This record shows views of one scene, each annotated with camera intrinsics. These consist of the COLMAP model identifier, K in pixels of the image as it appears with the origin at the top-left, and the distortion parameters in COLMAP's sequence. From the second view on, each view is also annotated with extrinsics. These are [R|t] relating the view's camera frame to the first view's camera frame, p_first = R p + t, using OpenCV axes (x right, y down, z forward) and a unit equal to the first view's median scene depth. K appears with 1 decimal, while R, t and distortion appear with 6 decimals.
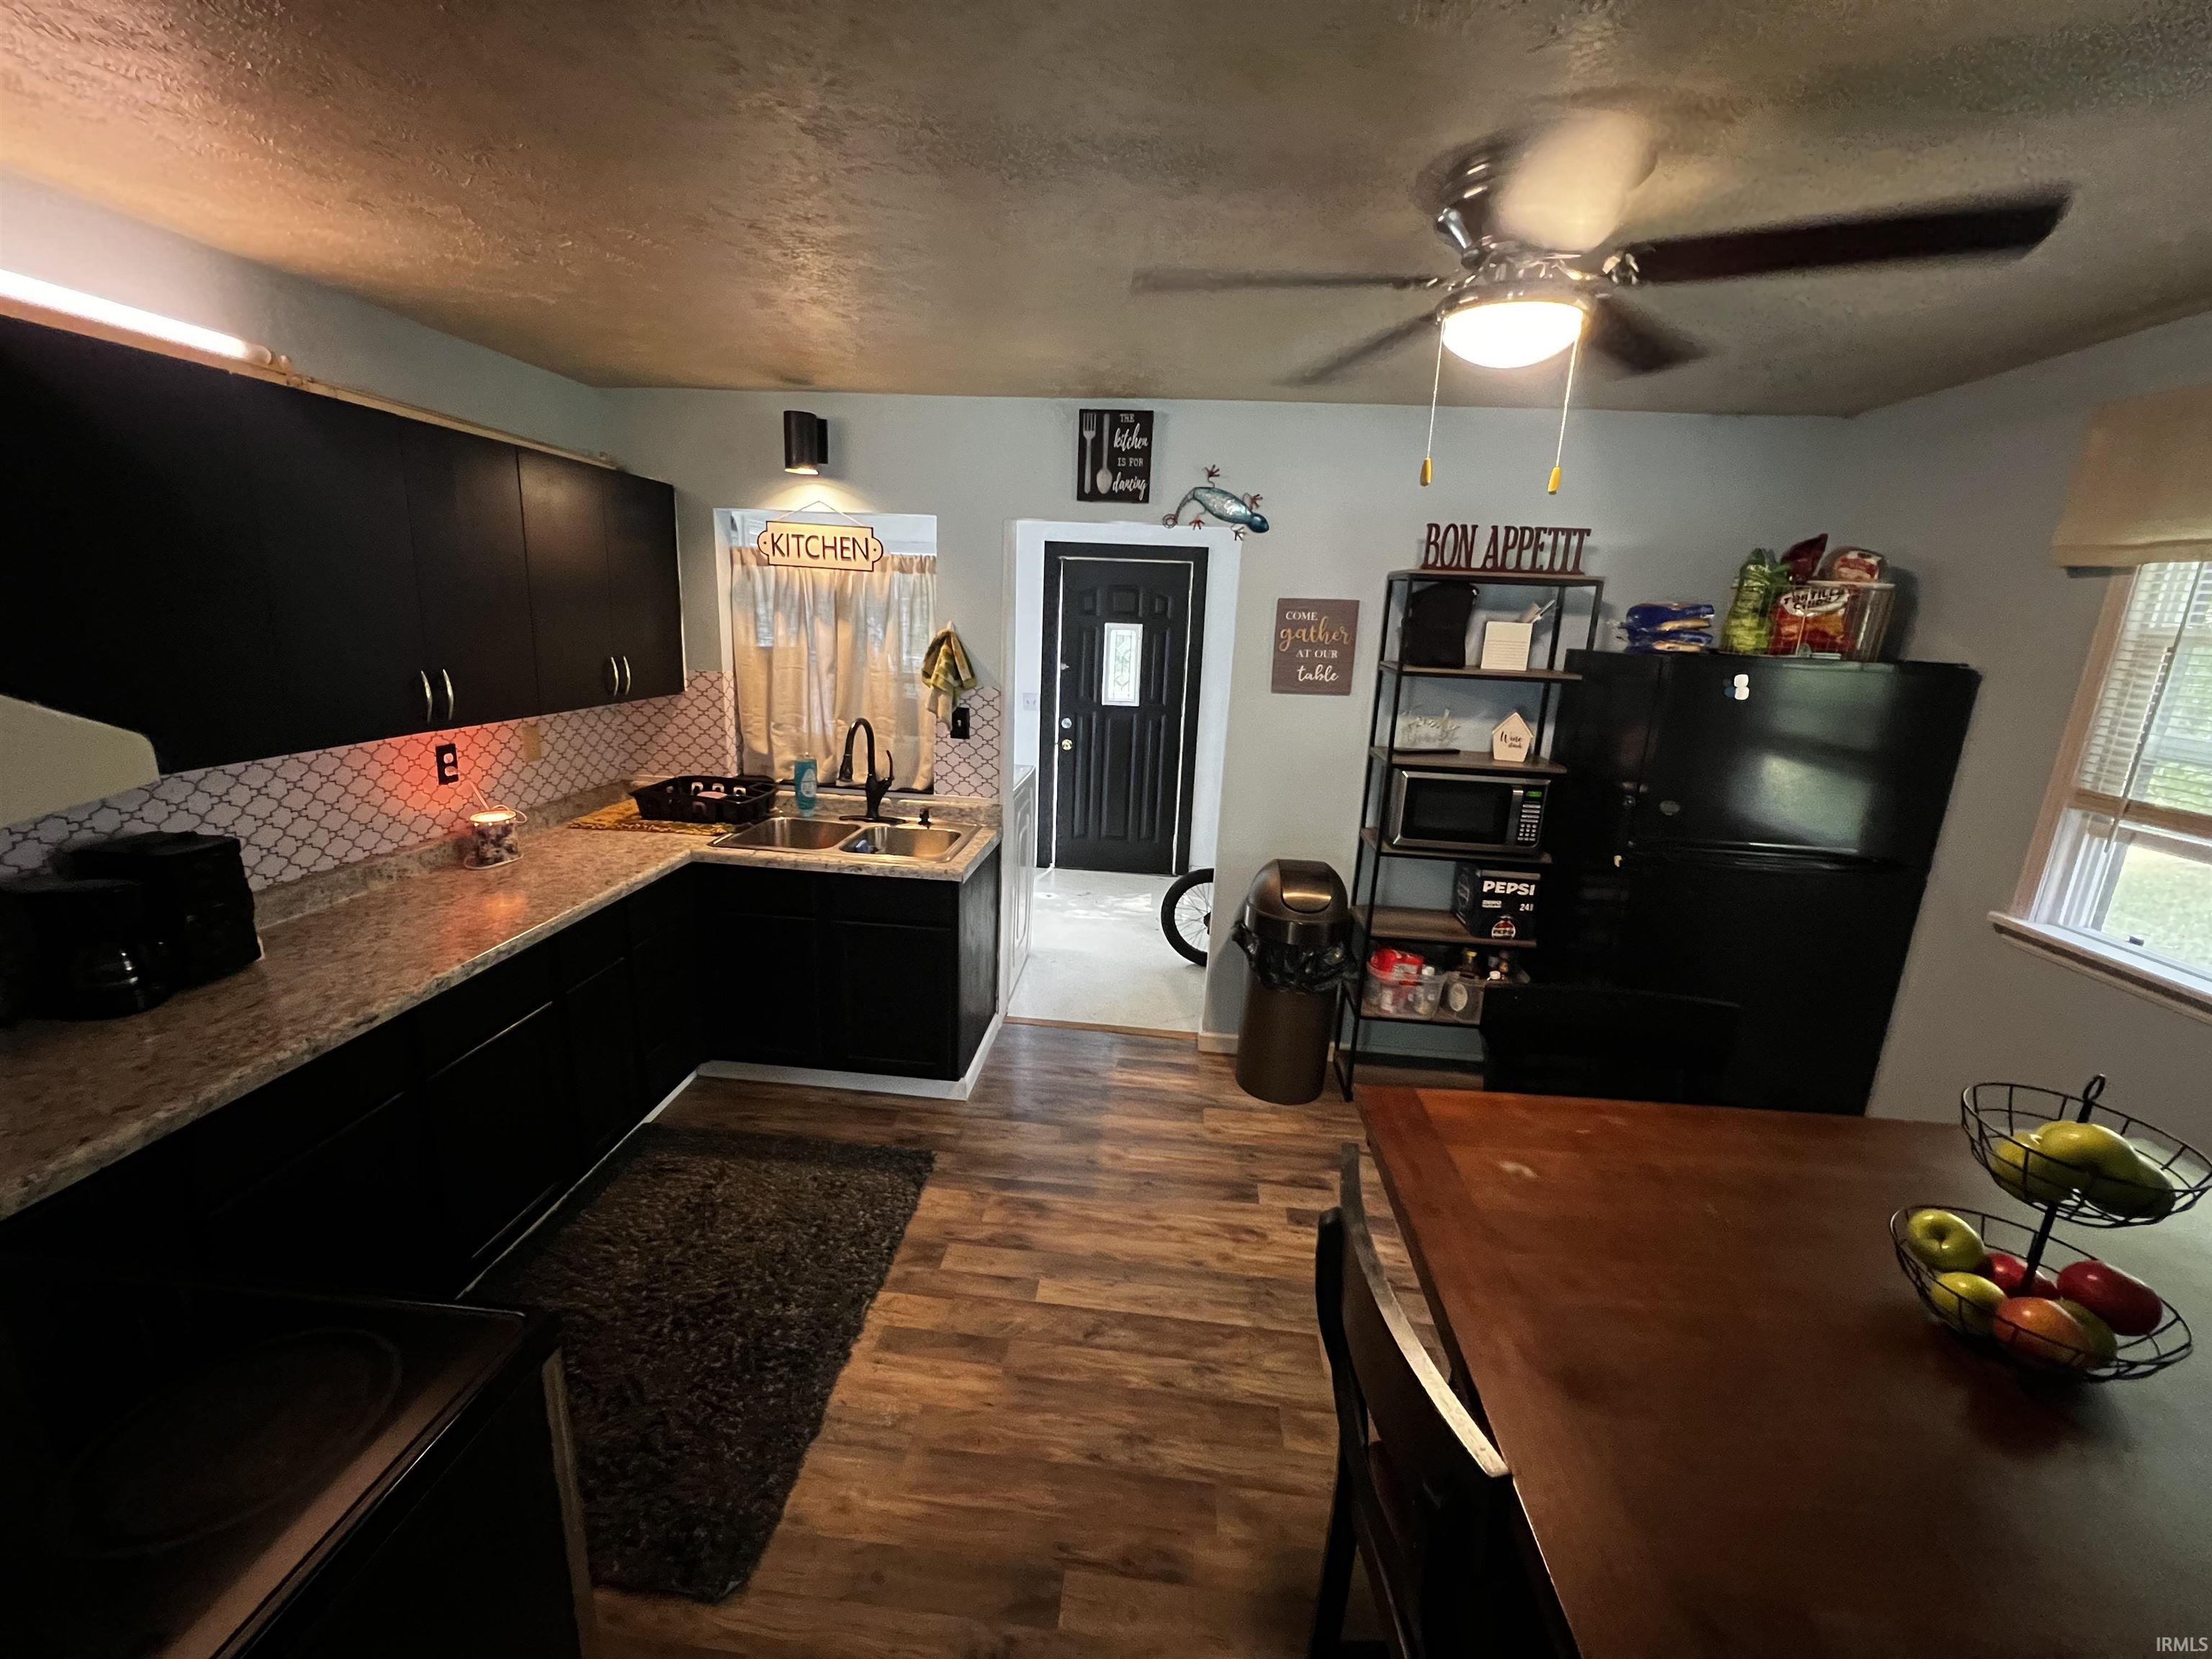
lens RADIAL K [[891.8, 0, 1099.5], [0, 891.8, 822.0], [0, 0, 1]] dist [-0.001545, 0.000431]
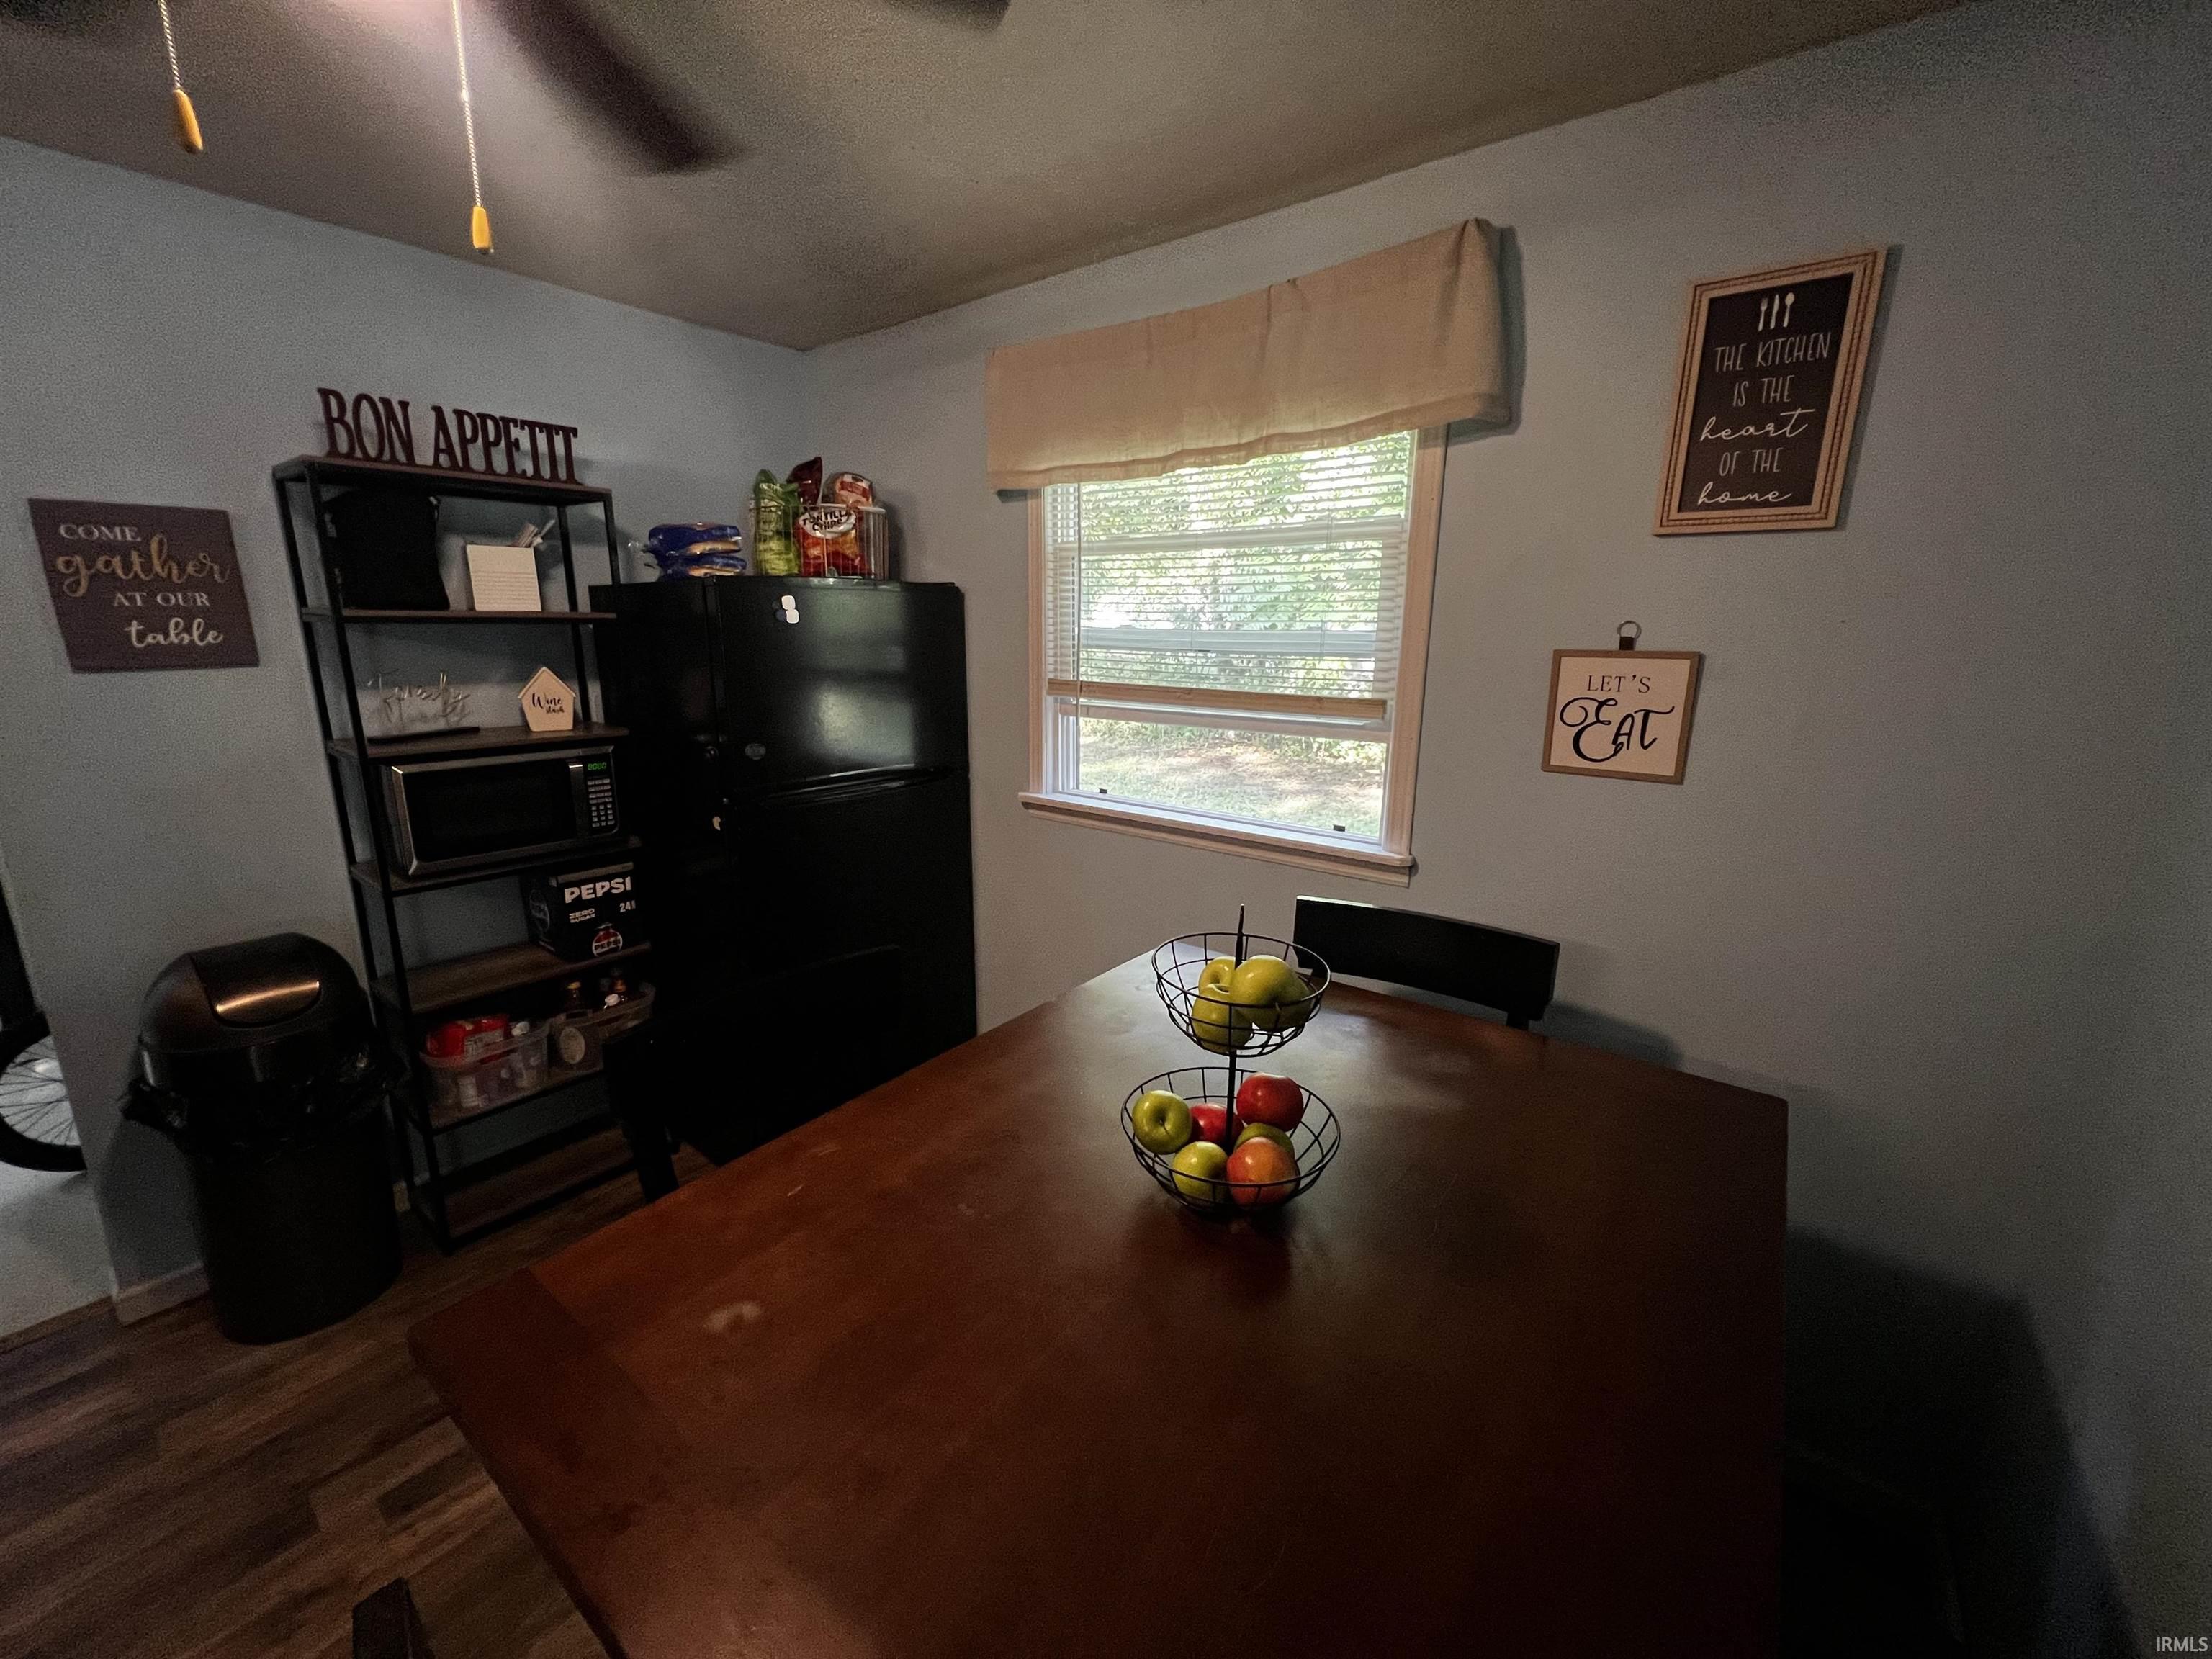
lens RADIAL K [[891.8, 0, 1099.5], [0, 891.8, 822.0], [0, 0, 1]] dist [-0.001545, 0.000431]
pose [[0.552539, -0.221615, 0.803485, 0.088973], [0.210075, 0.969910, 0.123055, 0.013093], [-0.806579, 0.100799, 0.582469, 0.188597]]
